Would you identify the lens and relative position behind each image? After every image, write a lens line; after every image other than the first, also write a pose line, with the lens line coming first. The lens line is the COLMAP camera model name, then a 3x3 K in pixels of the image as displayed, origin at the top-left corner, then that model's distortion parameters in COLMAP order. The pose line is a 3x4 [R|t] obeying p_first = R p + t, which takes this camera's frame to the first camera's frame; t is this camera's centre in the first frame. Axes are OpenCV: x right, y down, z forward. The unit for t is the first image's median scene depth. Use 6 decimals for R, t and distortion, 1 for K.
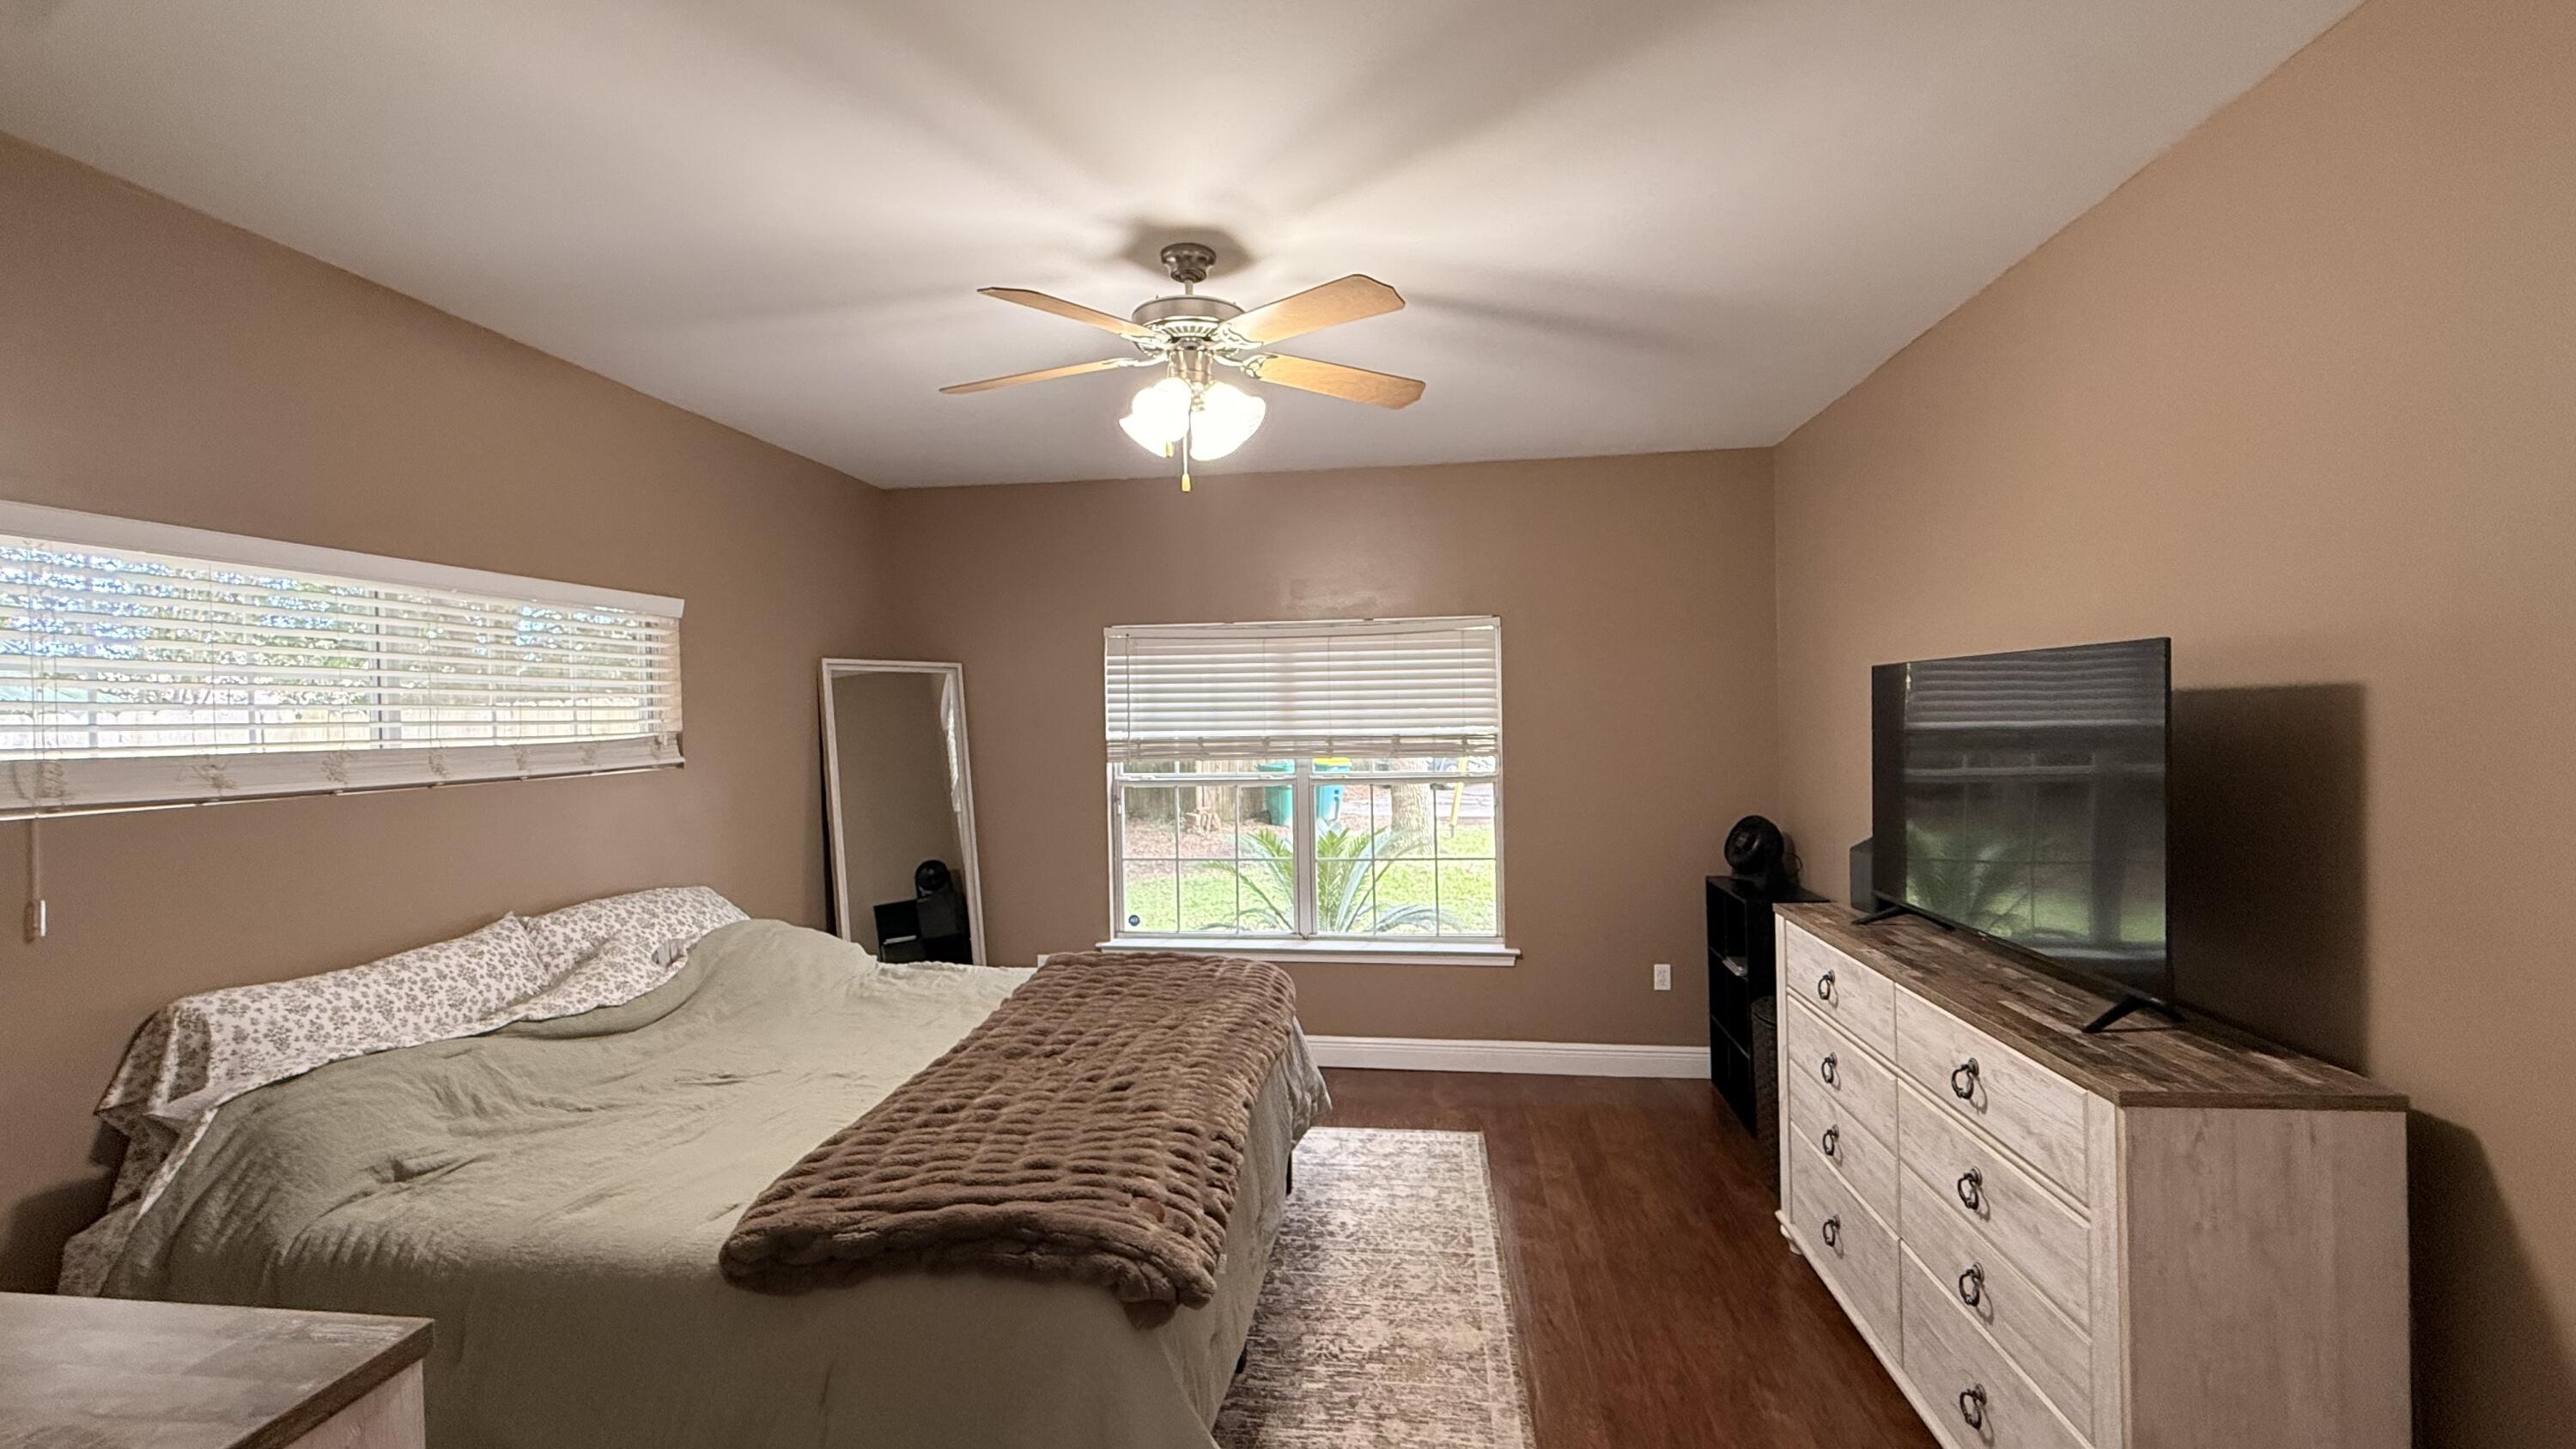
lens RADIAL K [[1030.3, 0, 1283.9], [0, 1030.3, 729.0], [0, 0, 1]] dist [0.000536, -0.000056]
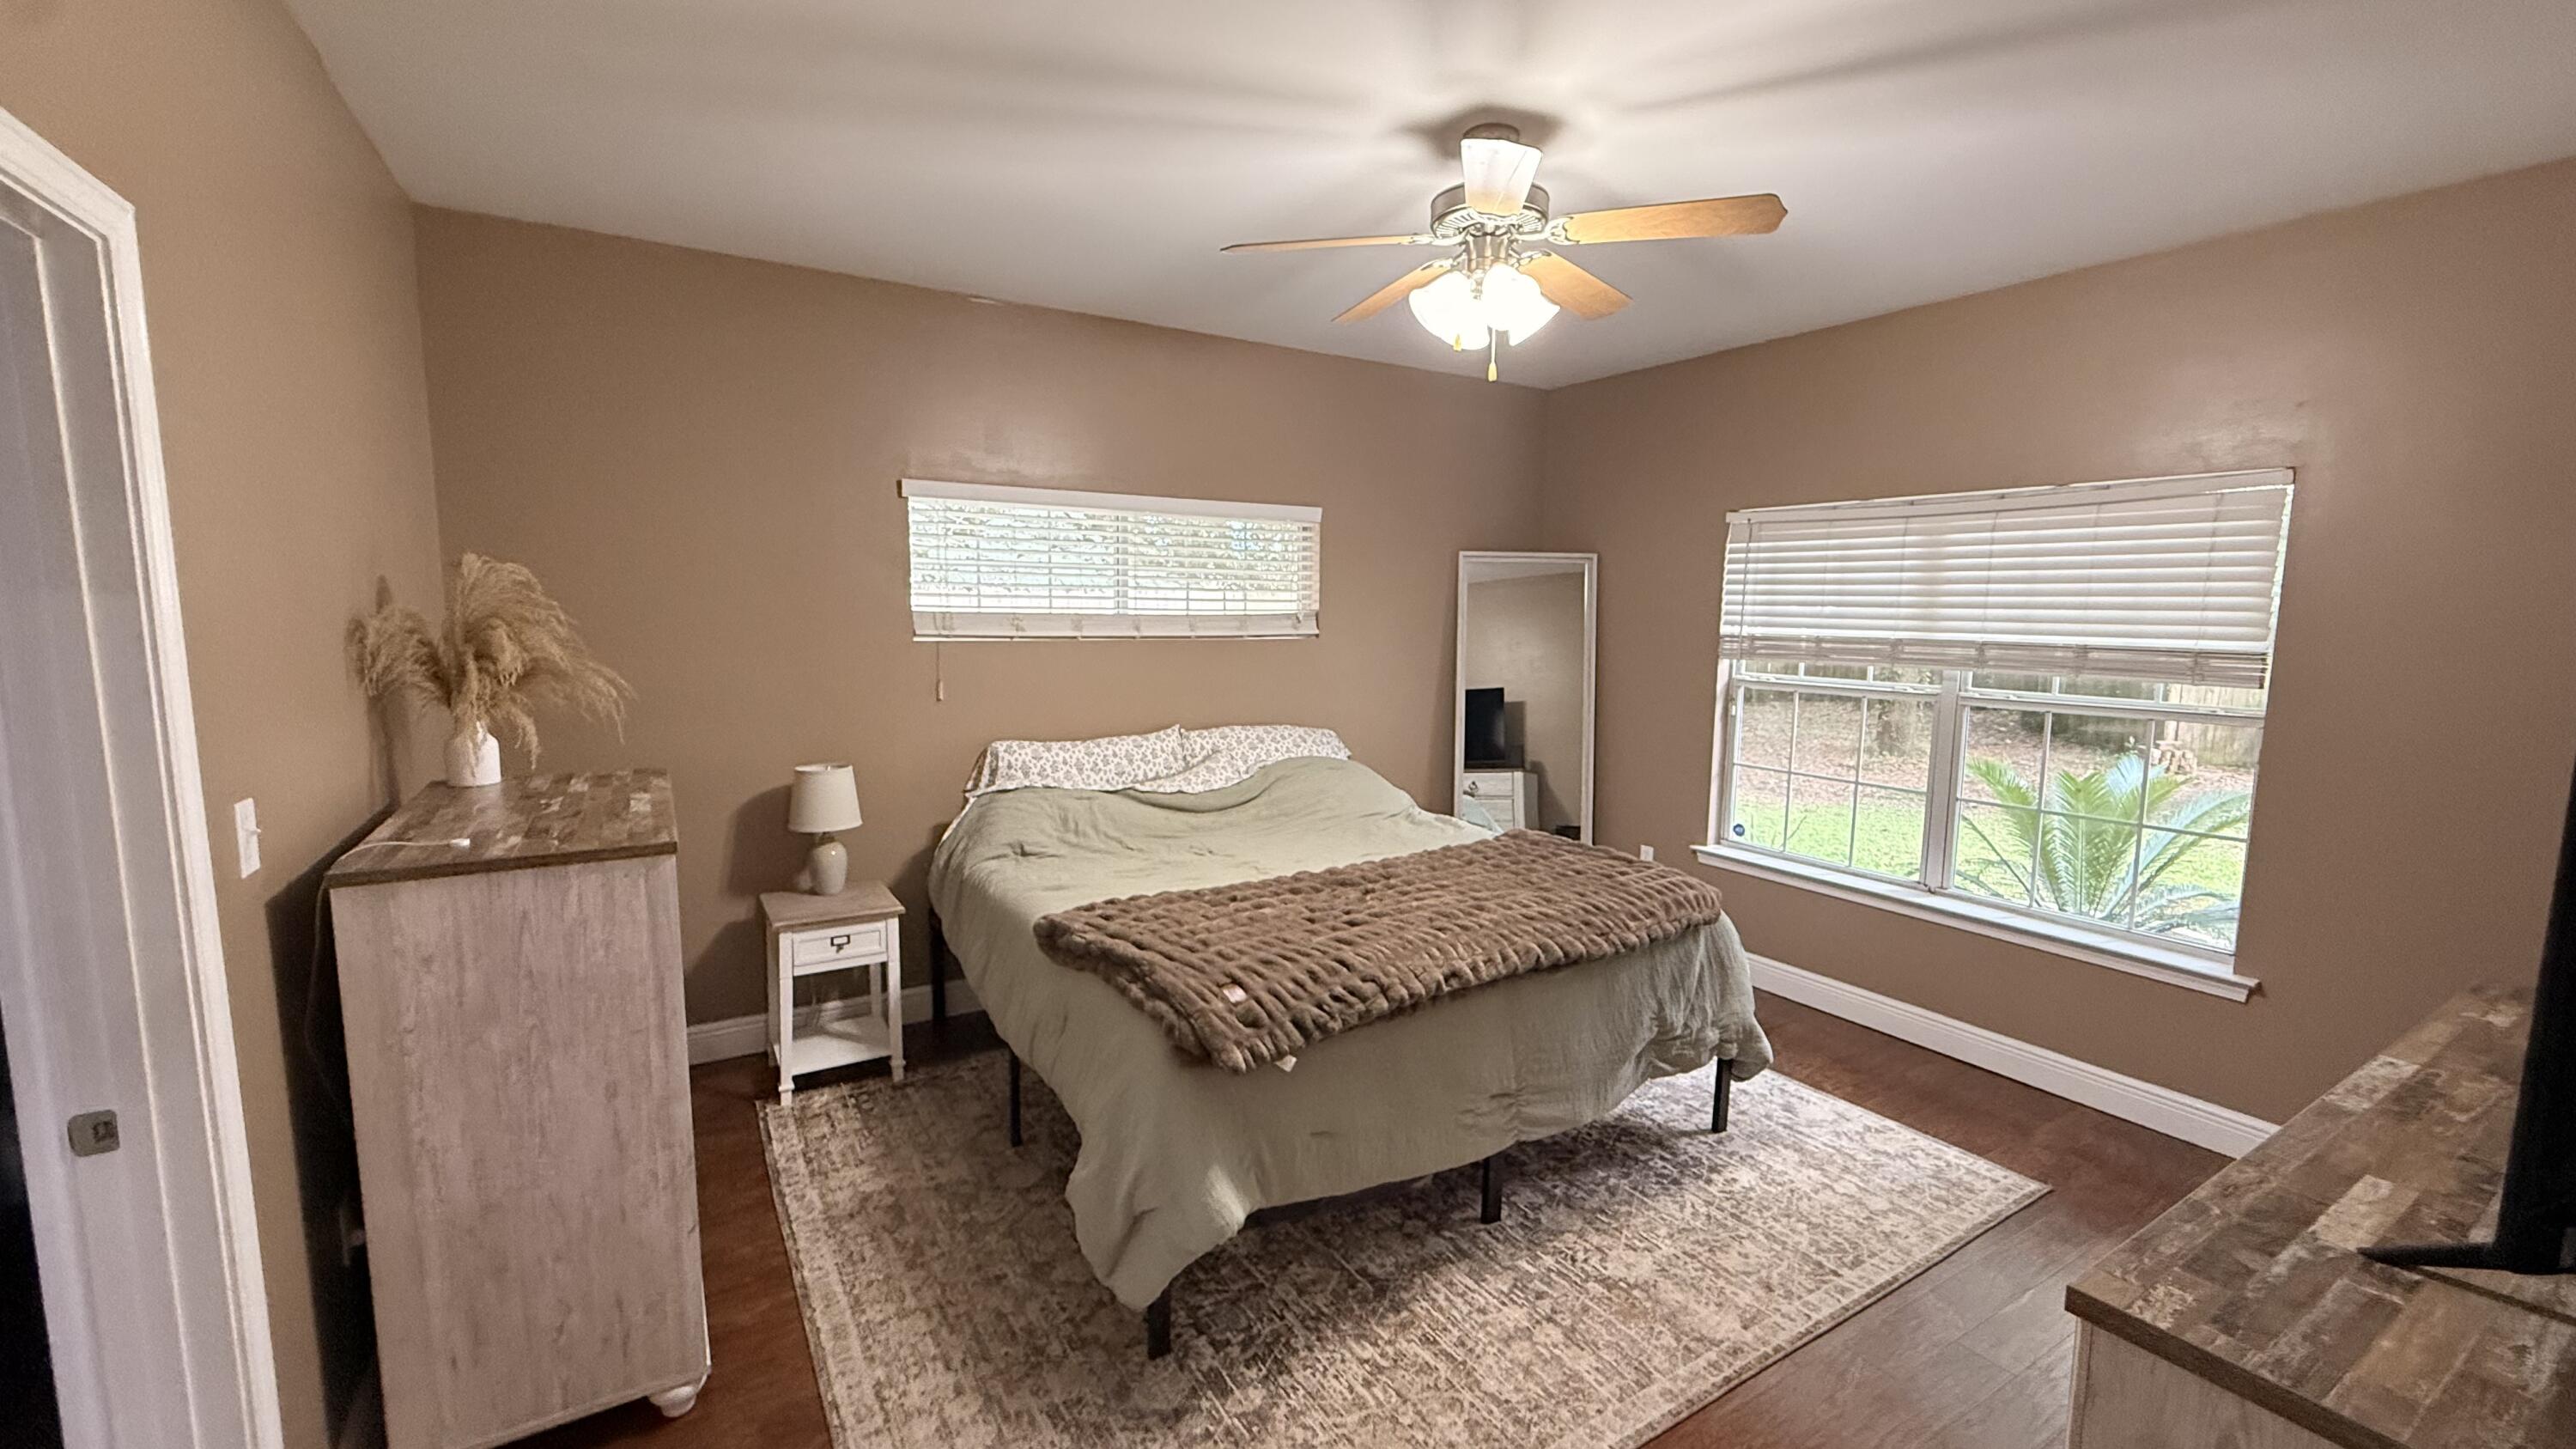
lens RADIAL K [[1030.3, 0, 1283.9], [0, 1030.3, 729.0], [0, 0, 1]] dist [0.000536, -0.000056]
pose [[0.625850, 0.117510, -0.771040, 0.541579], [-0.035388, 0.991845, 0.122438, -0.008473], [0.779140, -0.049342, 0.624905, 0.177303]]
